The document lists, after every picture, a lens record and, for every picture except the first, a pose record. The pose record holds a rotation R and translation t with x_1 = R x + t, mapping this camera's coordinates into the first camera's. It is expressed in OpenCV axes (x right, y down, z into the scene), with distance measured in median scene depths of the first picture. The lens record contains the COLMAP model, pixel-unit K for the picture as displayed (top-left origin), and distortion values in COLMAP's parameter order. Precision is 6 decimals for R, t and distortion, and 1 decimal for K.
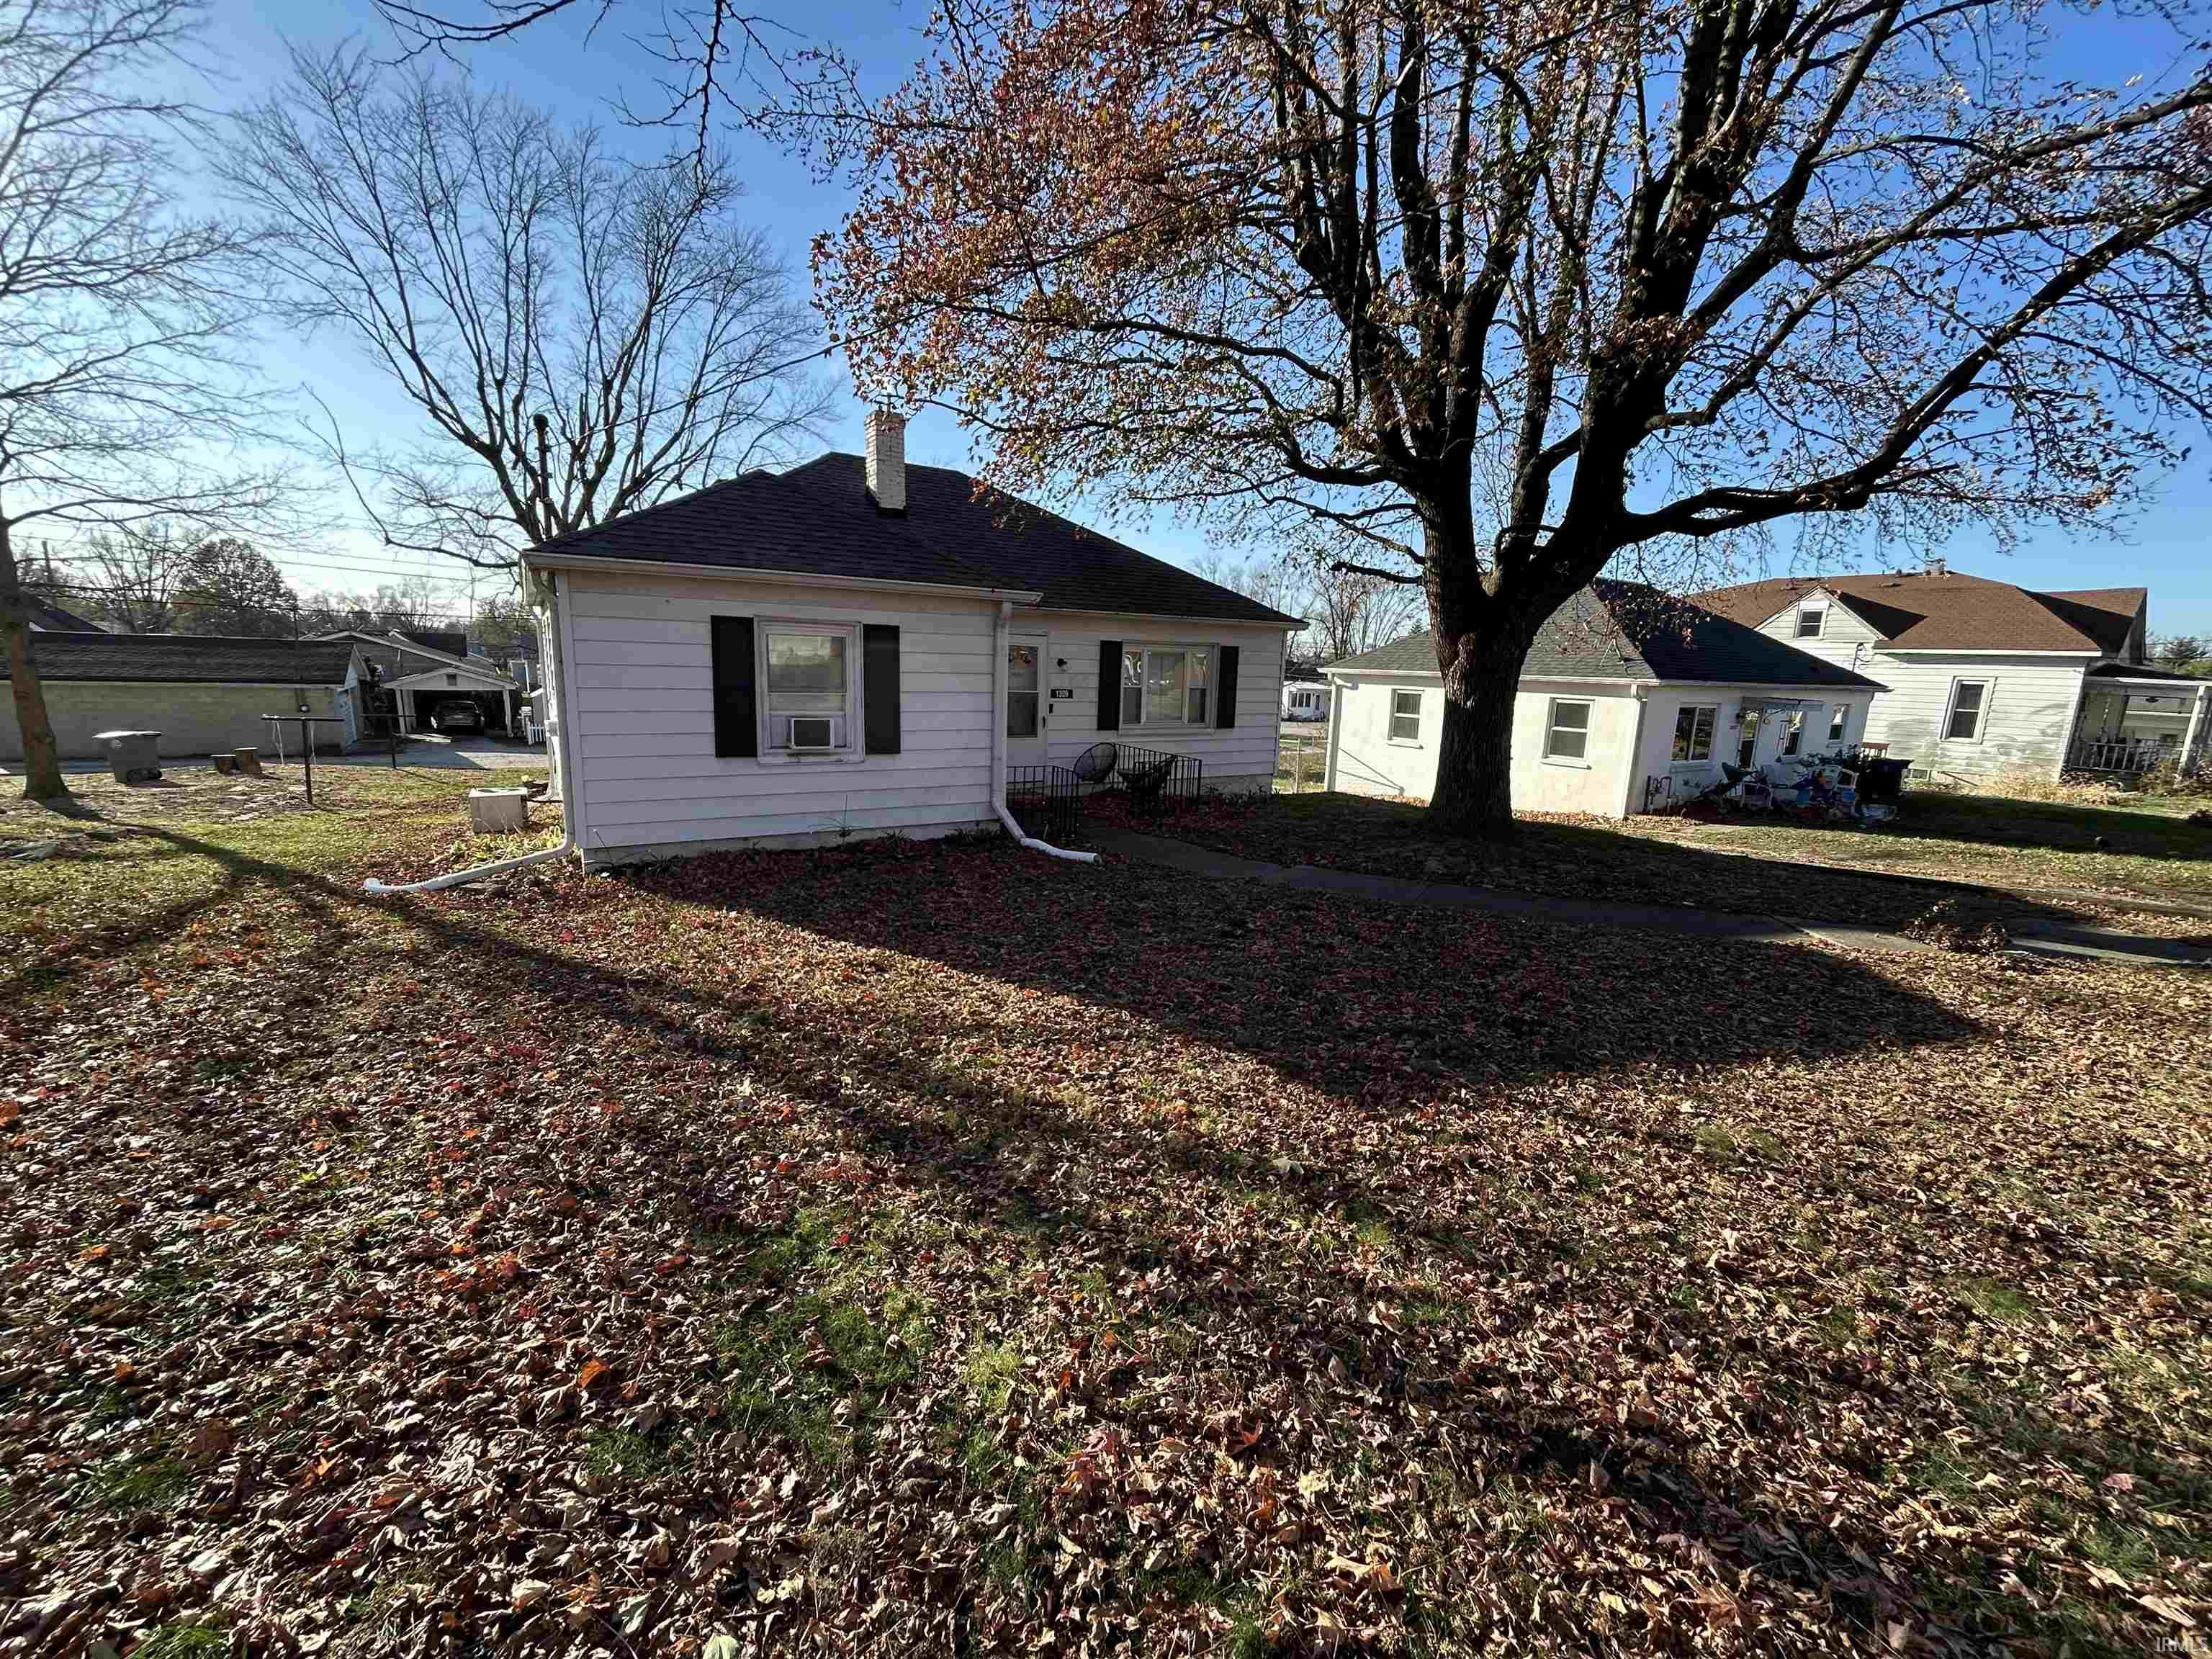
lens RADIAL K [[898.6, 0, 1106.1], [0, 898.6, 835.5], [0, 0, 1]] dist [-0.000444, -0.000026]
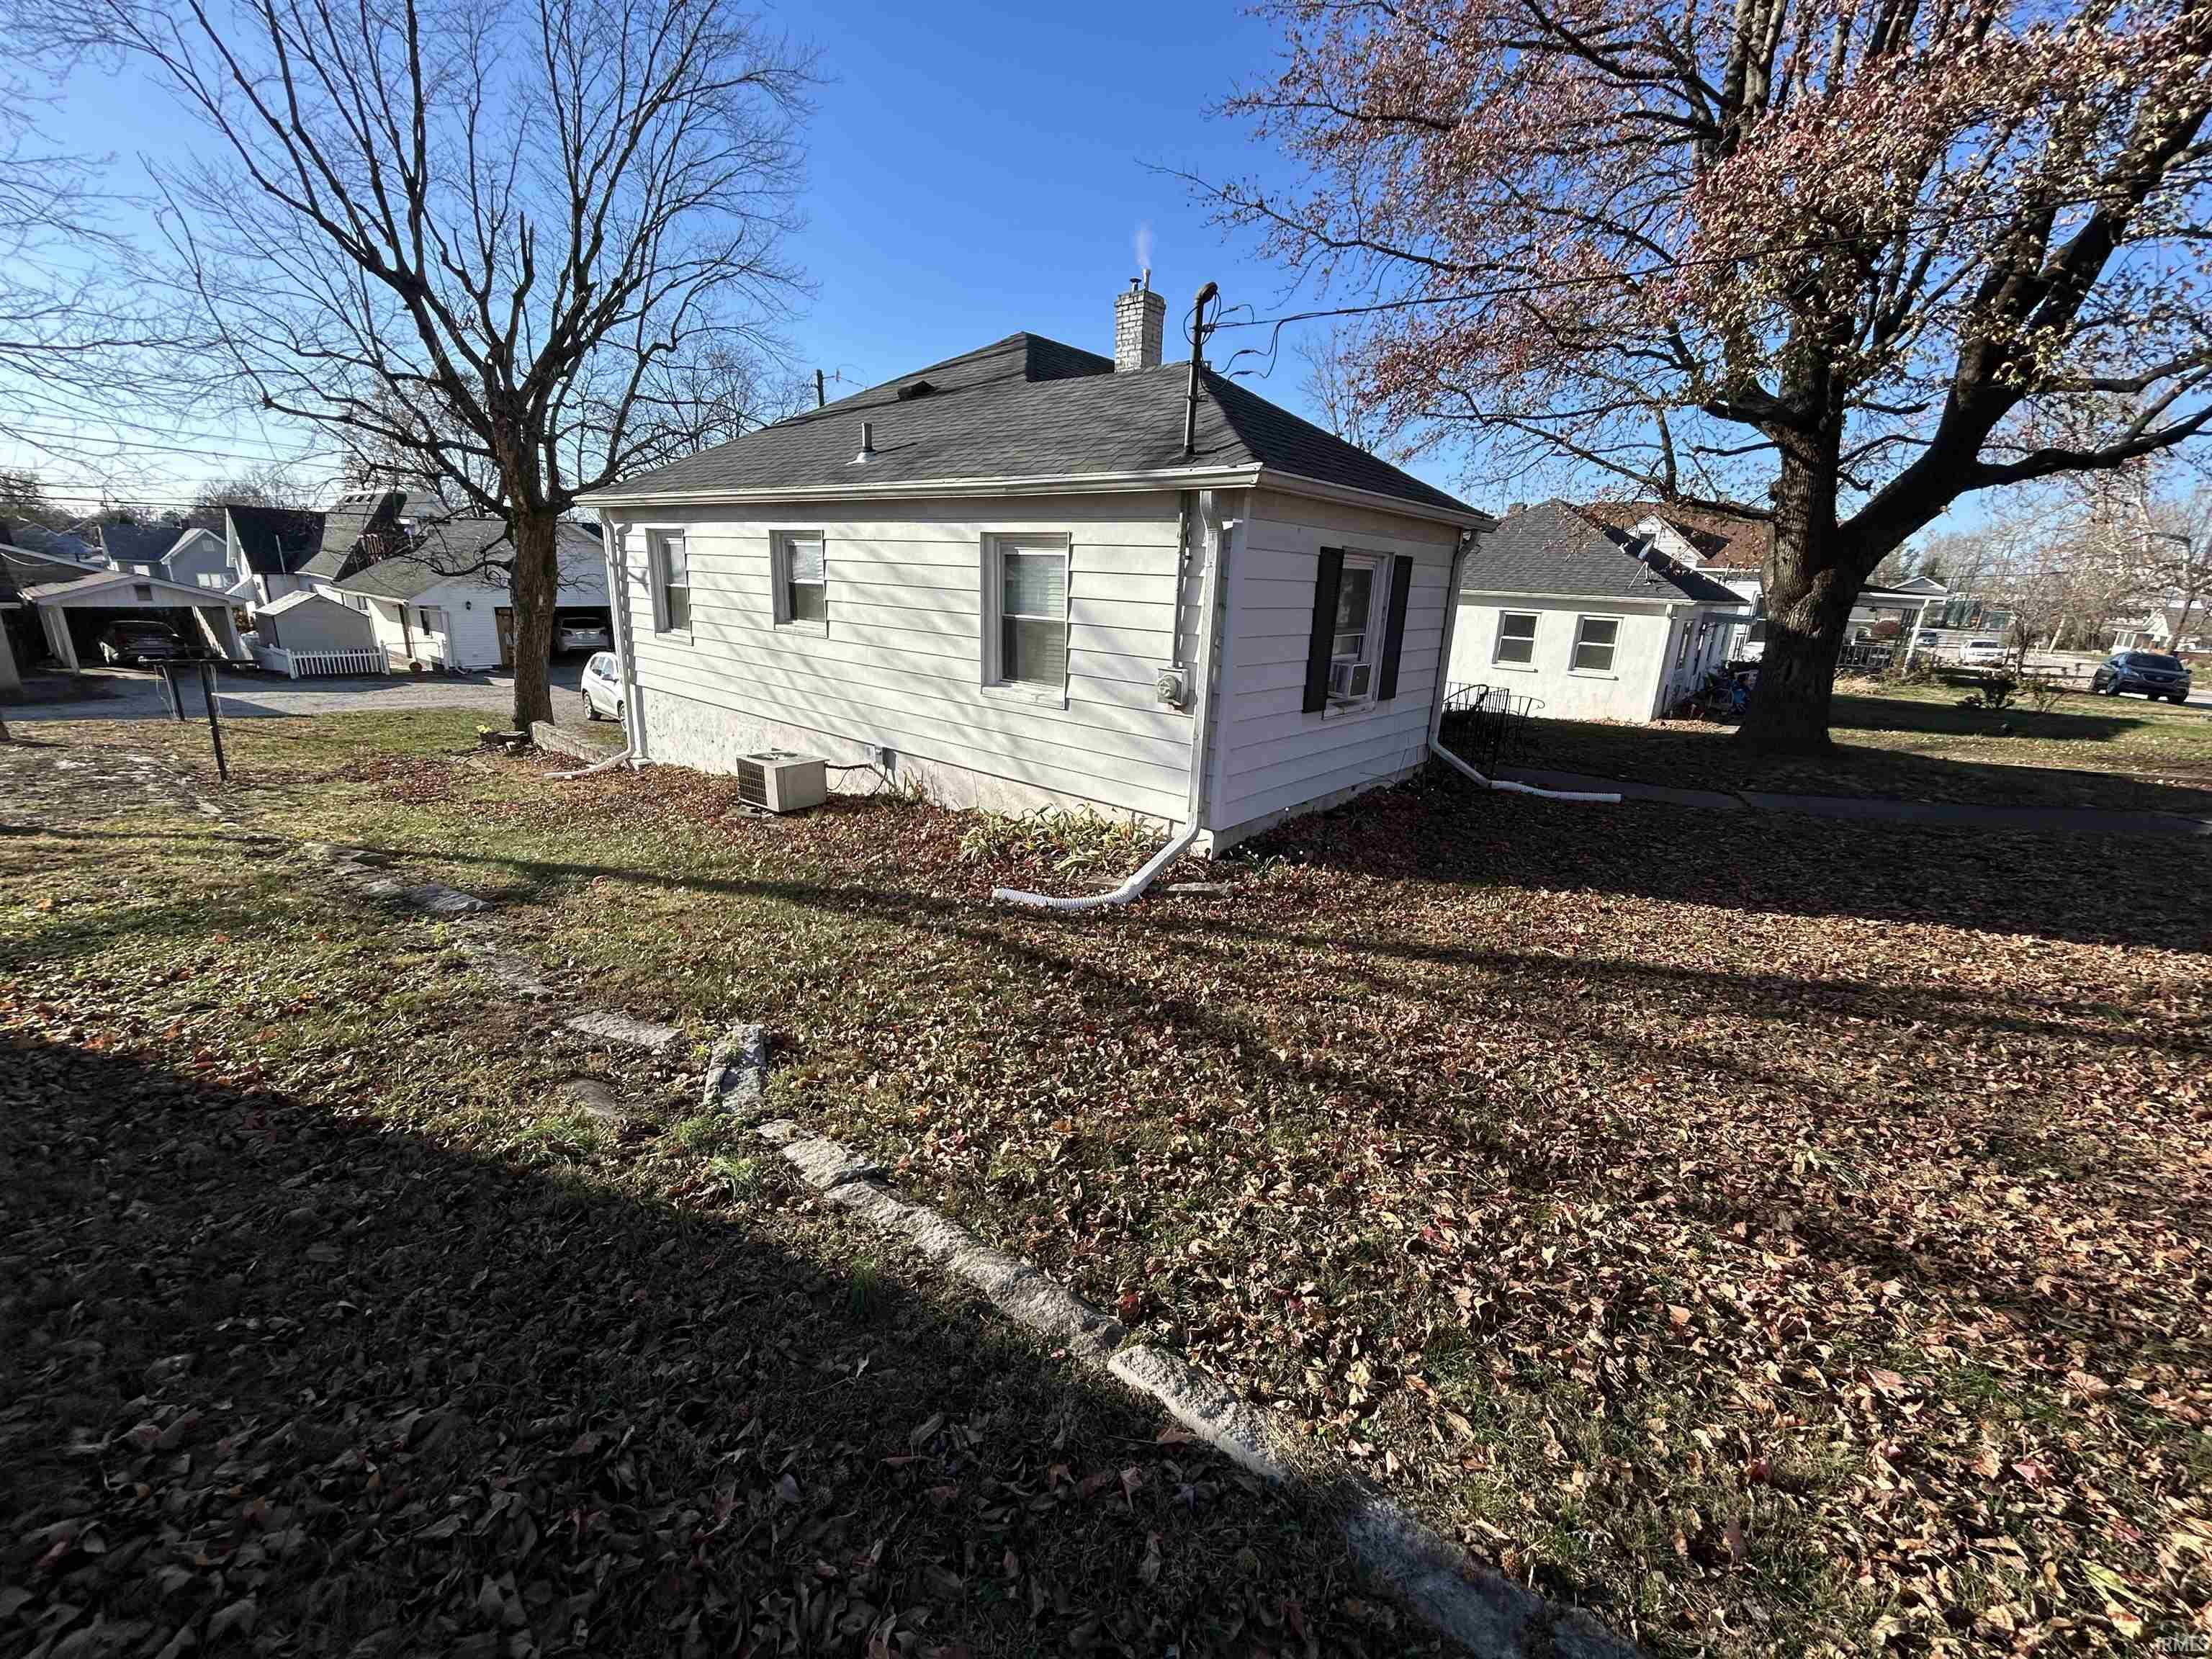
lens RADIAL K [[898.6, 0, 1107.5], [0, 898.6, 825.9], [0, 0, 1]] dist [-0.000444, -0.000026]
pose [[0.951719, -0.077957, 0.296908, -0.434066], [0.050047, 0.993679, 0.100482, -0.037522], [-0.302865, -0.080771, 0.949605, 0.106641]]
